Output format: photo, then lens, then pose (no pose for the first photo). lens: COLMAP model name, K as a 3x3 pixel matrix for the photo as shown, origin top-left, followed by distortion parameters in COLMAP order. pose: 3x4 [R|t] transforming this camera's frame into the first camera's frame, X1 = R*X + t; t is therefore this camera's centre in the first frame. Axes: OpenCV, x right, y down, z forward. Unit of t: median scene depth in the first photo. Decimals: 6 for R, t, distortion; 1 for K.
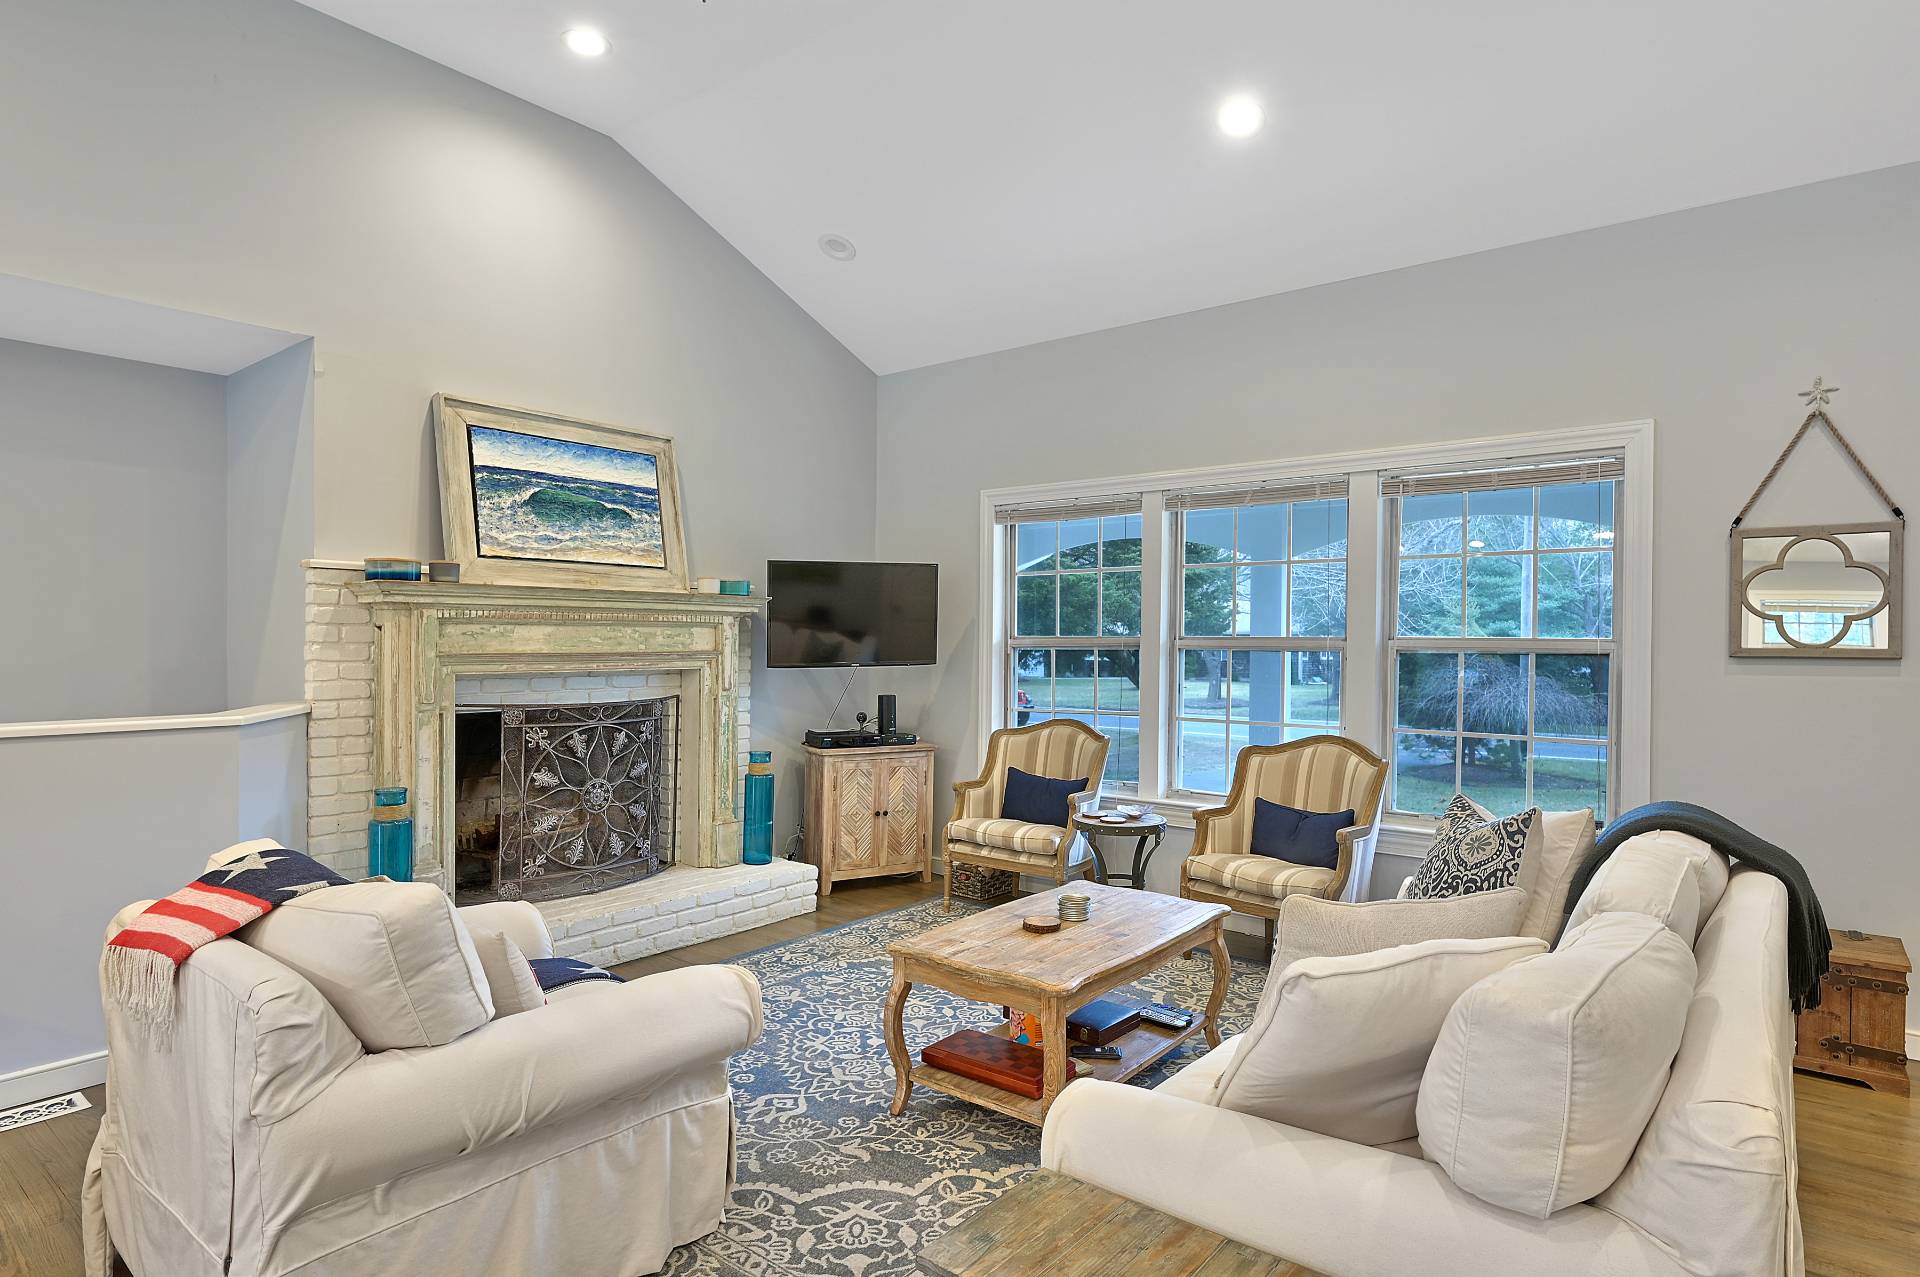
lens RADIAL K [[1042.7, 0, 957.3], [0, 1042.7, 650.2], [0, 0, 1]] dist [0.000854, 0.000395]
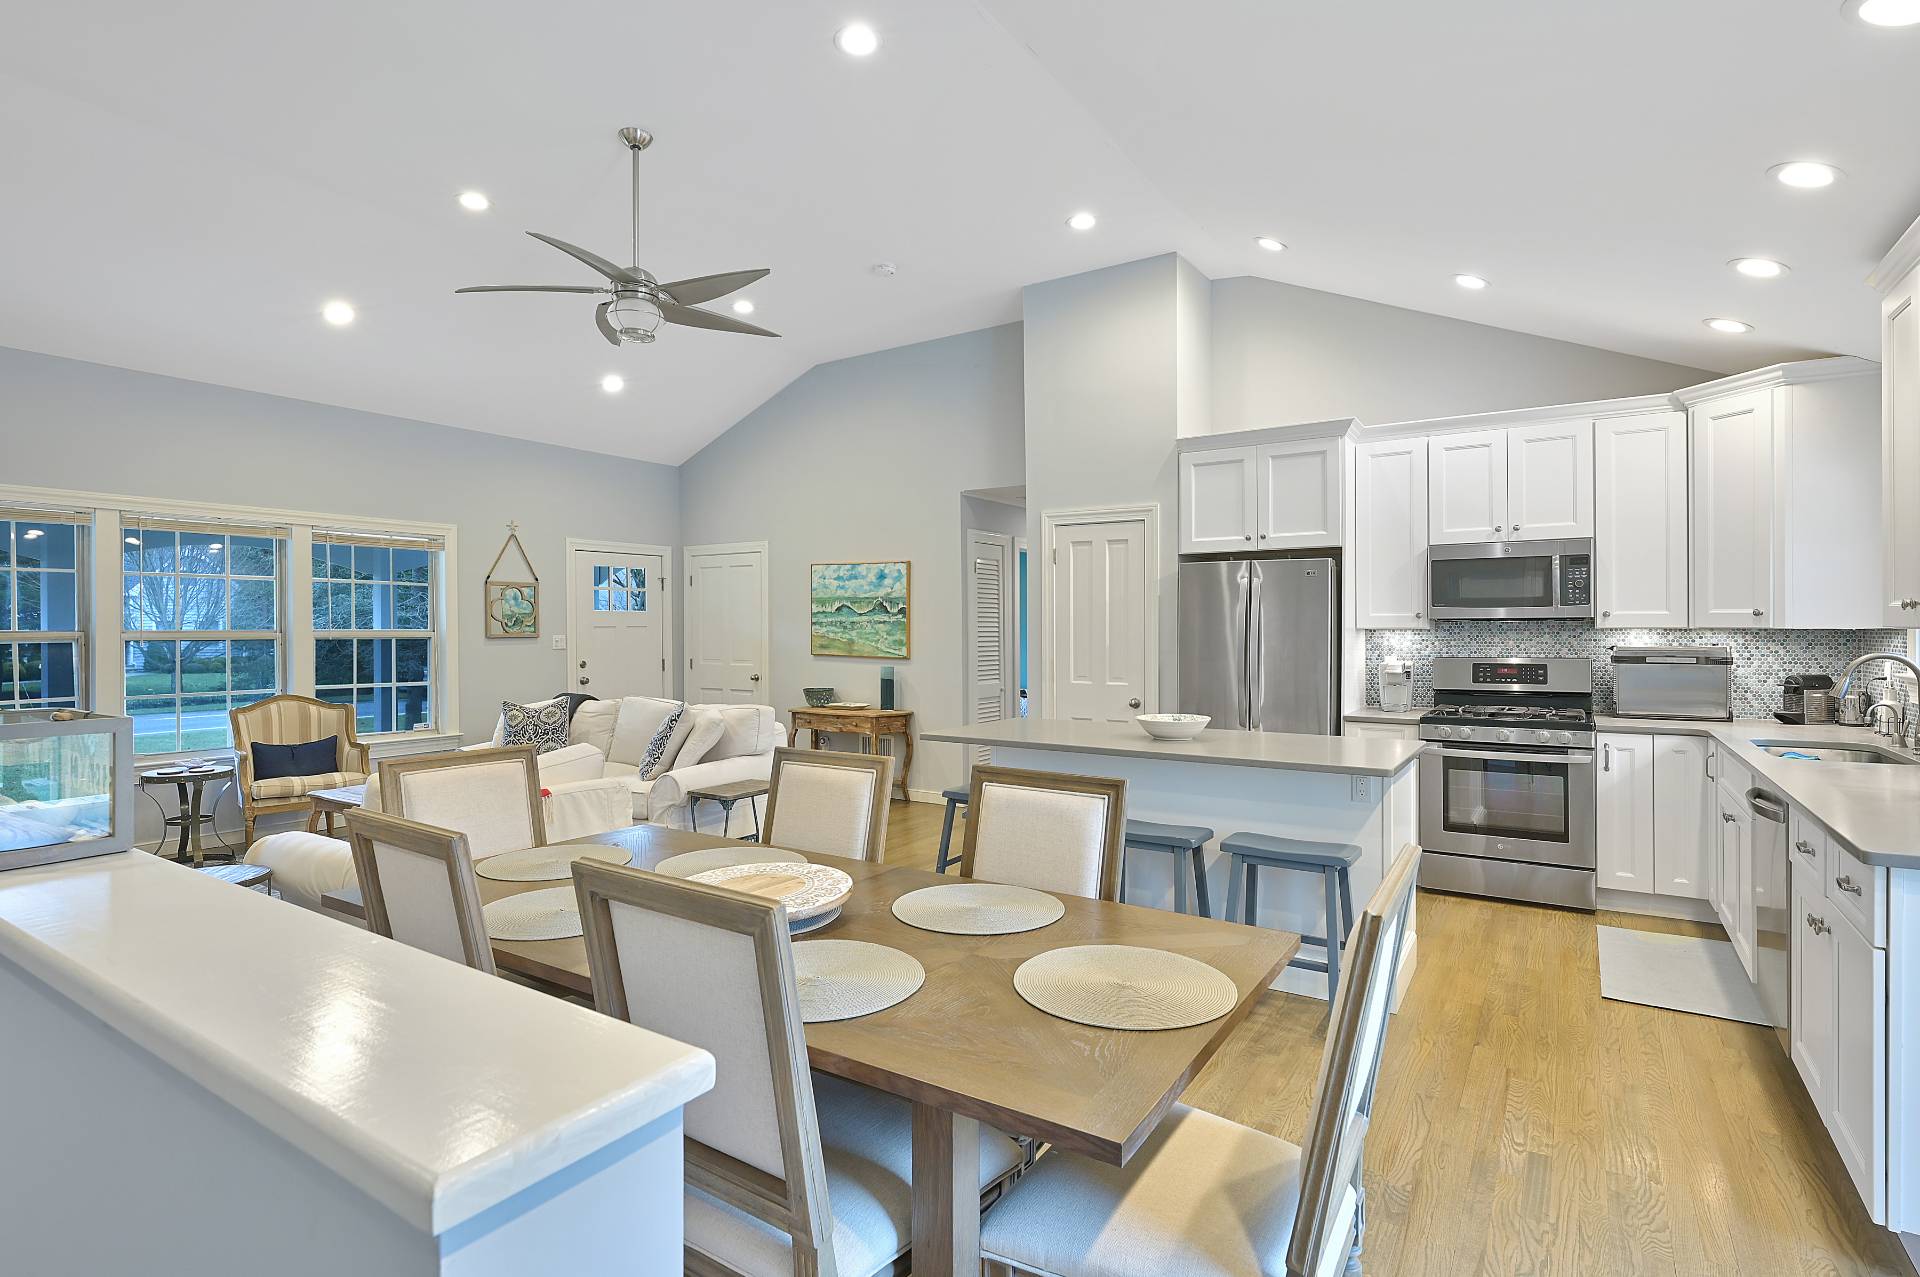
lens RADIAL K [[944.5, 0, 962.8], [0, 944.5, 626.6], [0, 0, 1]] dist [-0.000015, -0.000062]
pose [[-0.101518, -0.005899, 0.994816, -1.120592], [0.010270, 0.999923, 0.006978, -0.017095], [-0.994781, 0.010925, -0.101449, 0.155071]]
